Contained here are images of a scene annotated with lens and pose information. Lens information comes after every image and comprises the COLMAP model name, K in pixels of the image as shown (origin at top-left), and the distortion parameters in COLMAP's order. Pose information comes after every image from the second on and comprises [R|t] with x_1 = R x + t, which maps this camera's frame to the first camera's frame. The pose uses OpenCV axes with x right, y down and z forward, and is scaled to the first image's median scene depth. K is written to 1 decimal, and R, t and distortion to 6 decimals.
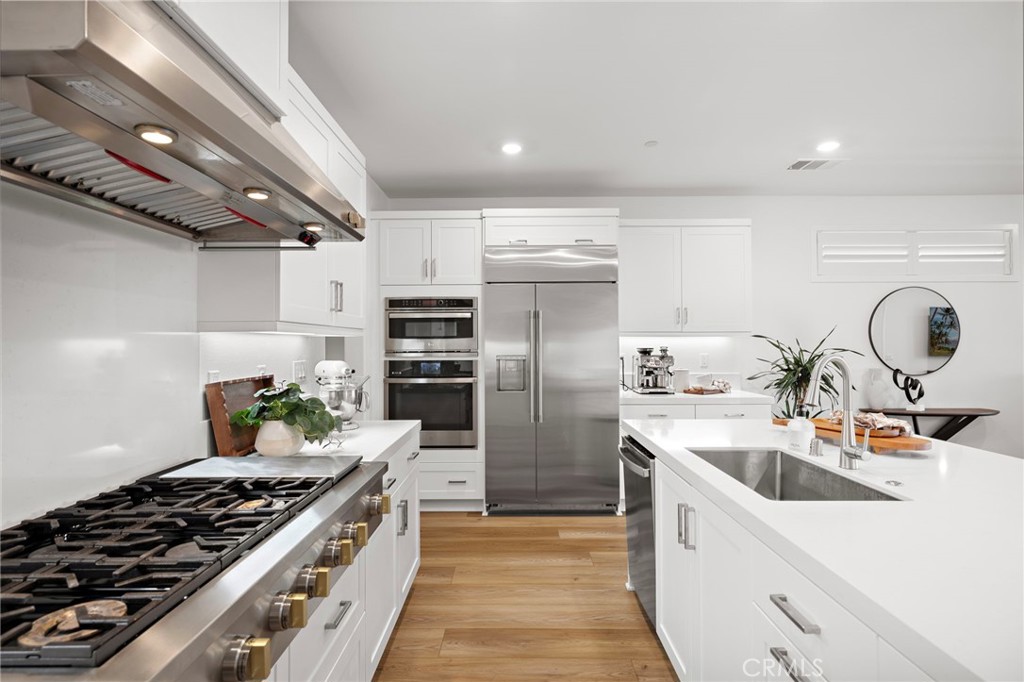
lens RADIAL K [[514.7, 0, 510.8], [0, 514.7, 343.8], [0, 0, 1]] dist [-0.000332, -0.000404]
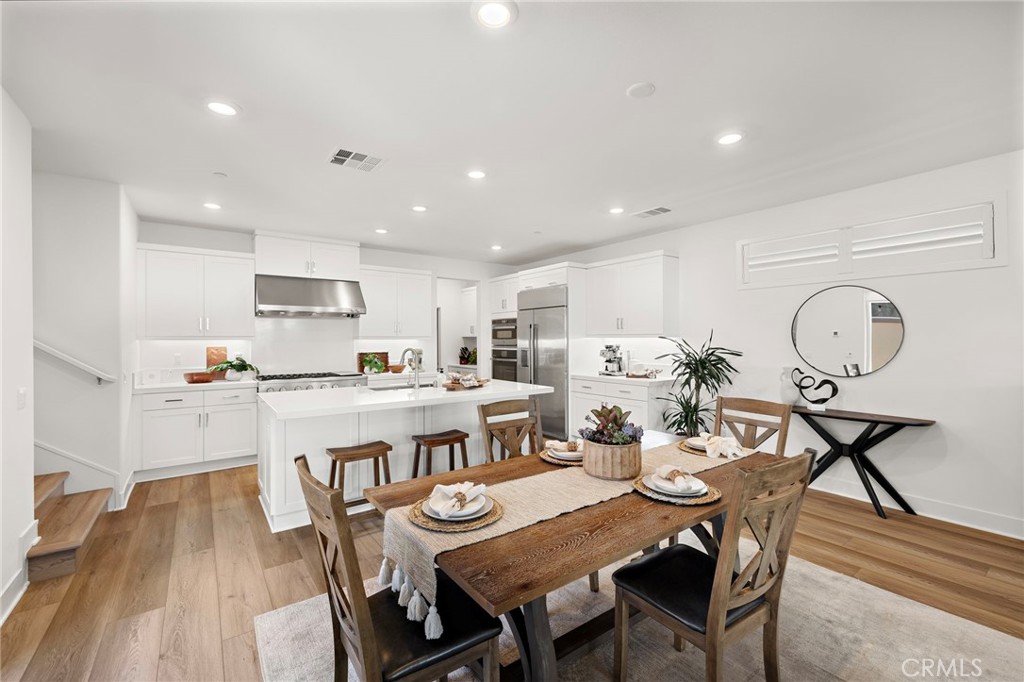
lens RADIAL K [[432.6, 0, 509.9], [0, 432.6, 337.8], [0, 0, 1]] dist [0.000665, -0.000022]
pose [[0.594161, -0.000326, -0.804346, 1.221735], [0.001219, 0.999999, 0.000496, -0.015868], [0.804345, -0.001276, 0.594161, 0.009482]]
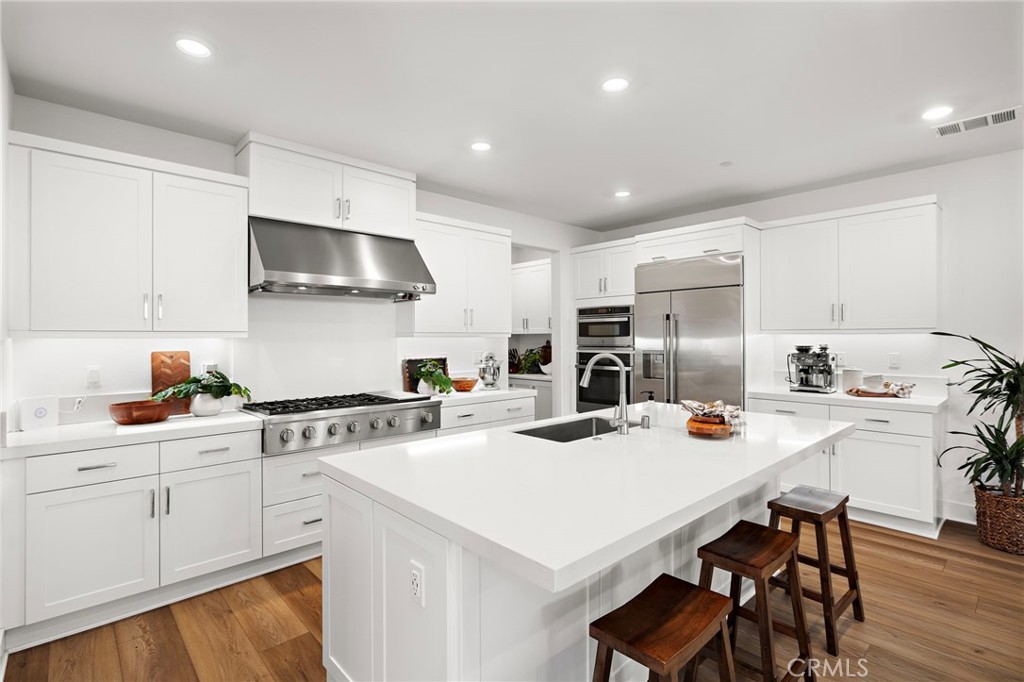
lens RADIAL K [[485.1, 0, 509.6], [0, 485.1, 336.9], [0, 0, 1]] dist [-0.001829, -0.000092]
pose [[0.685384, -0.000170, -0.728182, 0.608024], [0.001916, 0.999997, 0.001570, -0.012239], [0.728180, -0.002471, 0.685382, -0.059137]]
